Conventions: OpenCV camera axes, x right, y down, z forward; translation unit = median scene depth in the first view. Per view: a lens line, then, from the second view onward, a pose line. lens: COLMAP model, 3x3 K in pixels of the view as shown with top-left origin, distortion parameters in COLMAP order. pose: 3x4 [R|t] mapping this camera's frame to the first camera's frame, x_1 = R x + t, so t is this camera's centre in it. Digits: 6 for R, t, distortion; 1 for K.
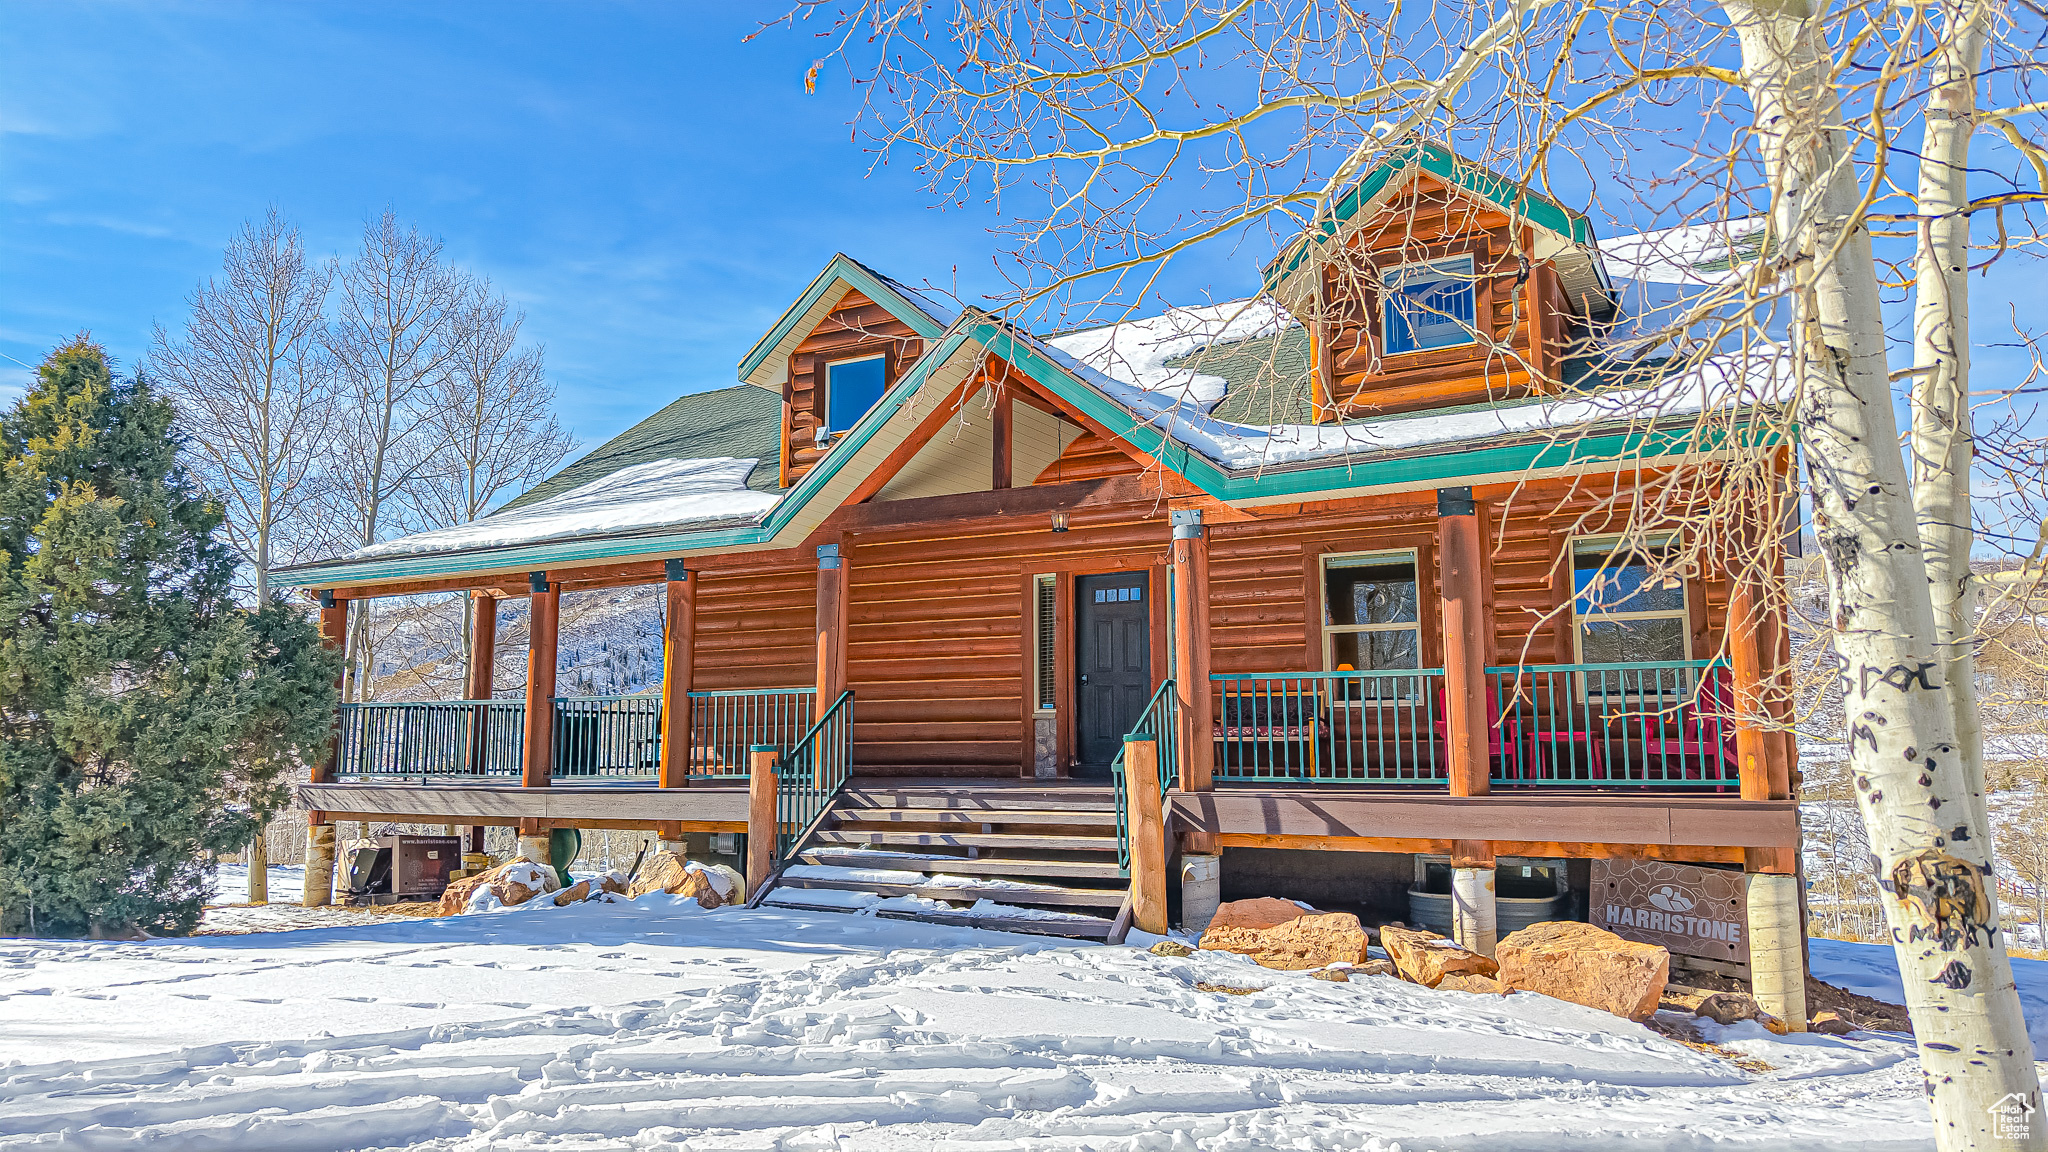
lens RADIAL K [[1383.6, 0, 1022.8], [0, 1383.6, 570.5], [0, 0, 1]] dist [0.028076, -0.027319]
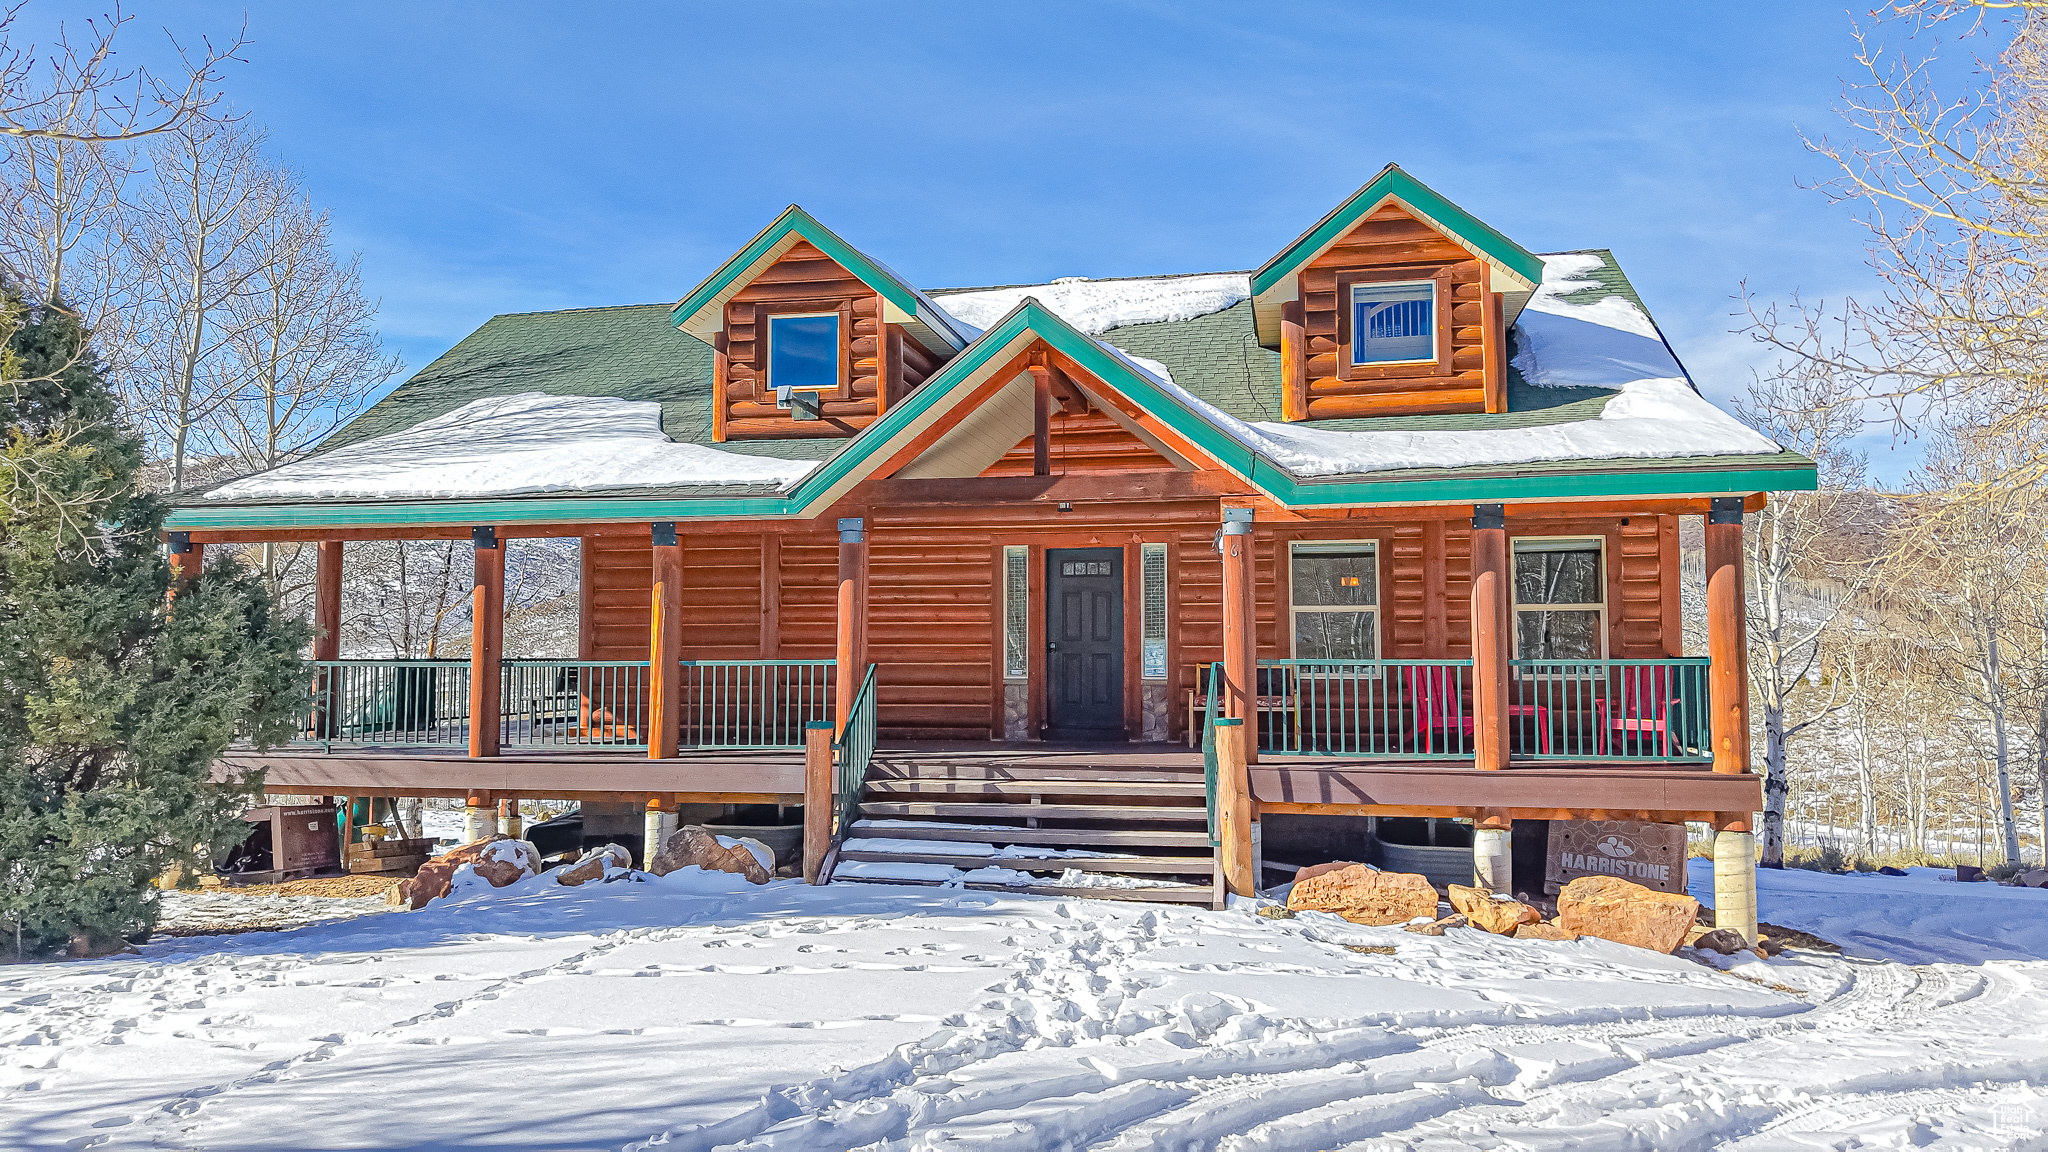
lens RADIAL K [[1381.8, 0, 1015.6], [0, 1381.8, 579.9], [0, 0, 1]] dist [0.022603, -0.003050]
pose [[0.955088, 0.019654, 0.295669, -0.331085], [-0.041380, 0.996867, 0.067404, -0.047647], [-0.293418, -0.076612, 0.952910, 0.009908]]
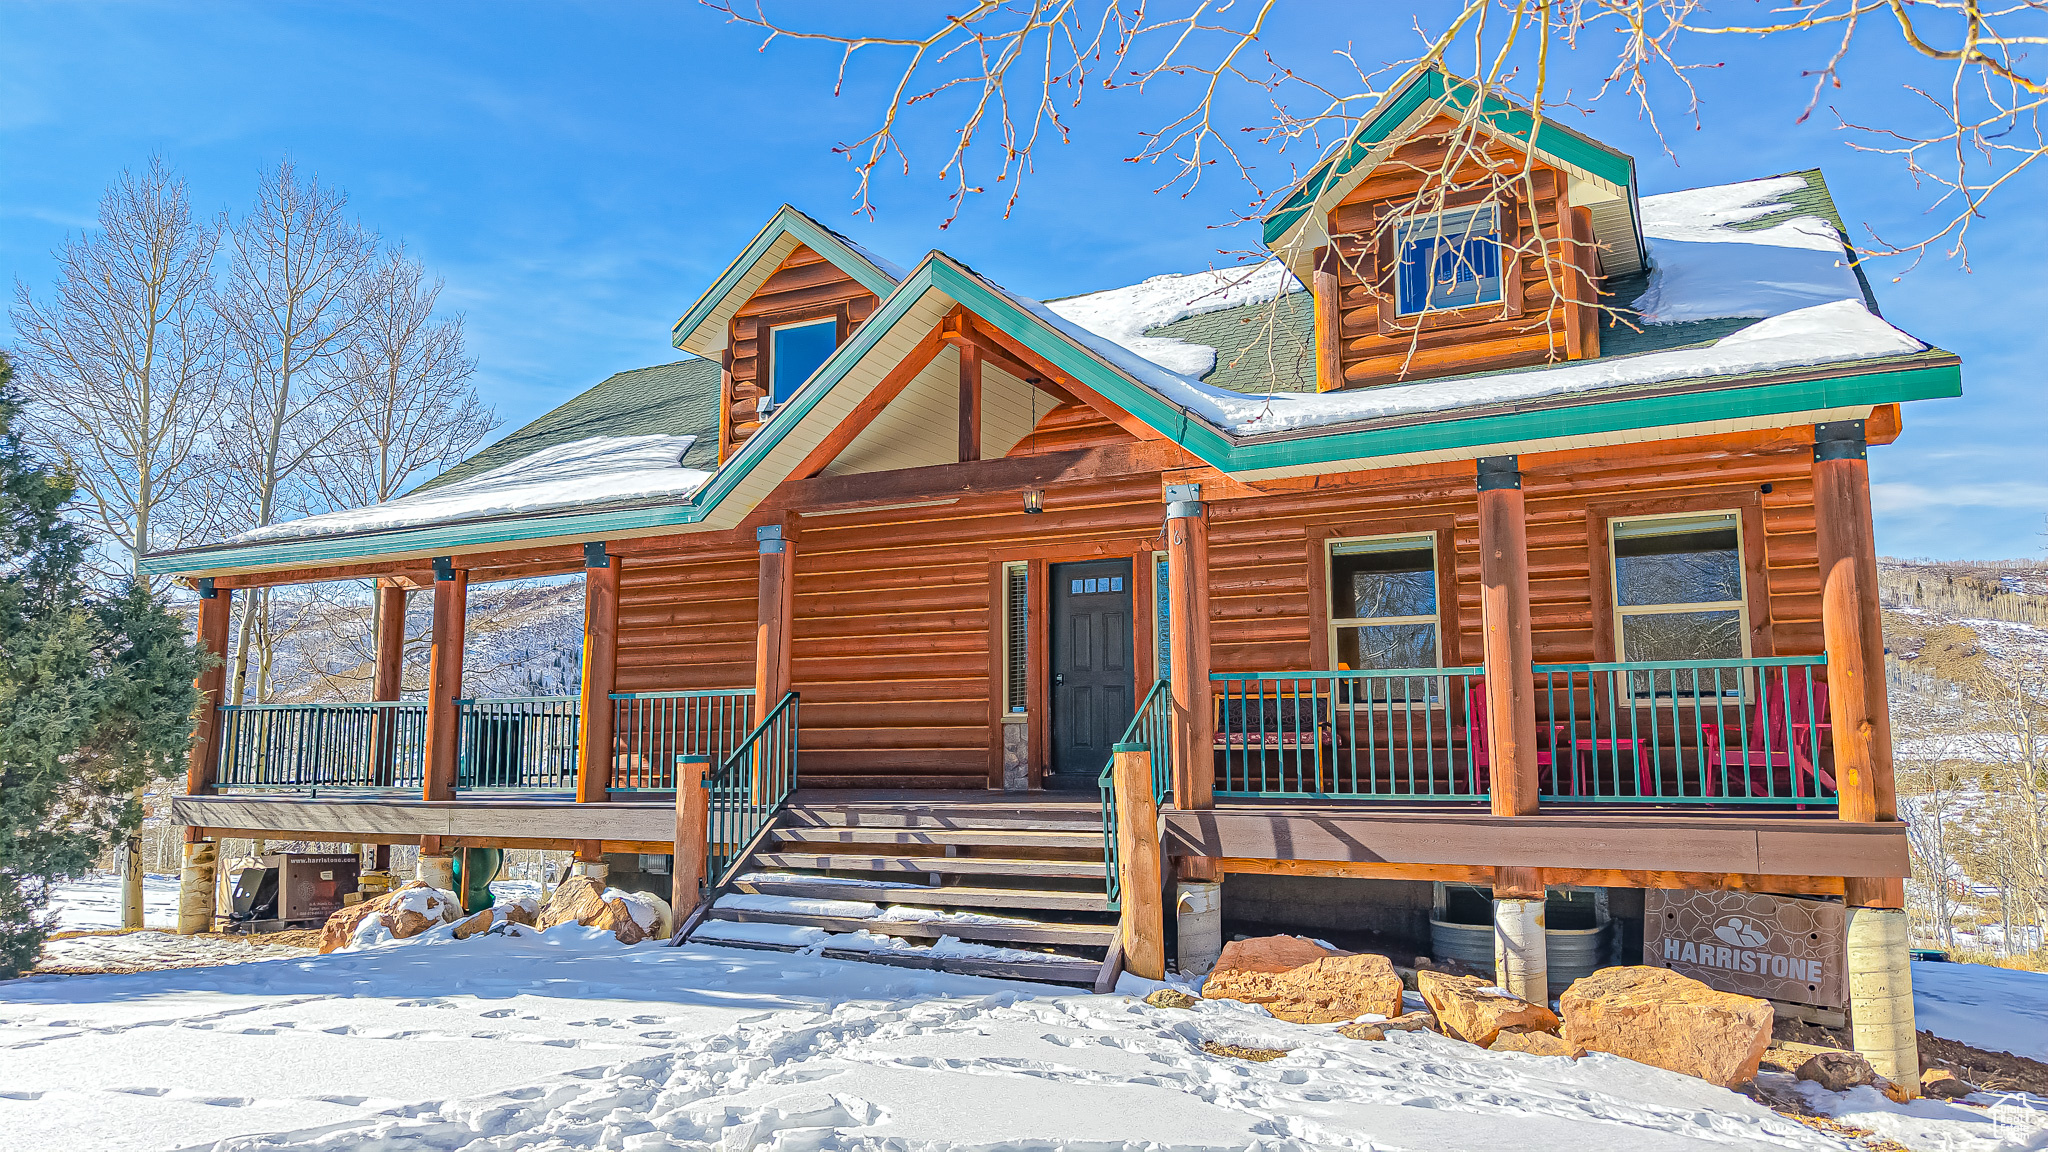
lens RADIAL K [[1381.5, 0, 1024.0], [0, 1381.5, 576.0], [0, 0, 1]] dist [0.010659, -0.002973]
pose [[0.999464, 0.003369, 0.032559, -0.008255], [-0.003481, 0.999988, 0.003357, 0.010040], [-0.032547, -0.003469, 0.999464, 0.124071]]
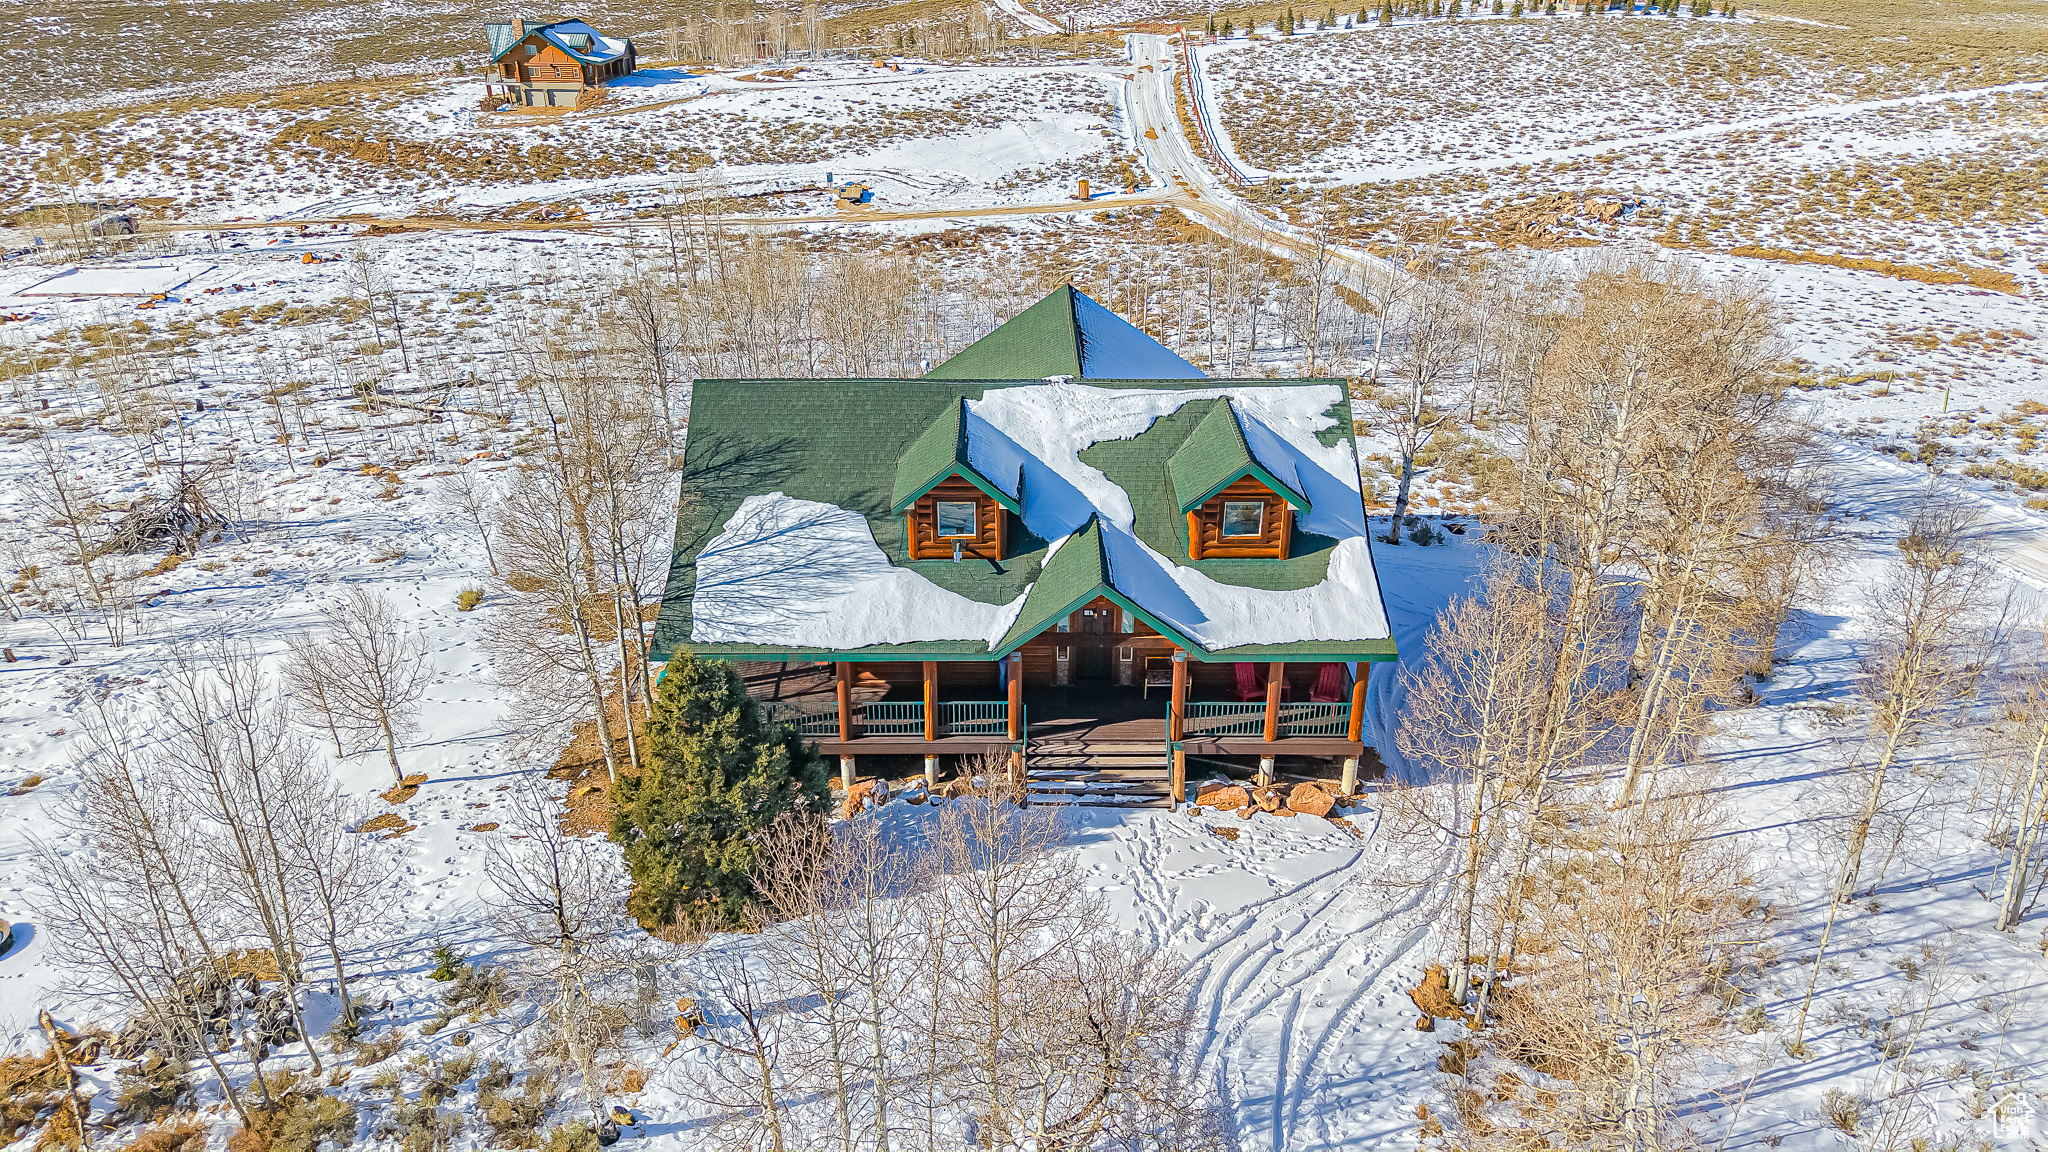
lens RADIAL K [[1381.5, 0, 1024.0], [0, 1381.5, 576.0], [0, 0, 1]] dist [0.010659, -0.002973]
pose [[0.875738, -0.216240, 0.431651, -1.127824], [-0.066243, 0.831808, 0.551097, -1.436033], [-0.478220, -0.511210, 0.714122, -0.602757]]
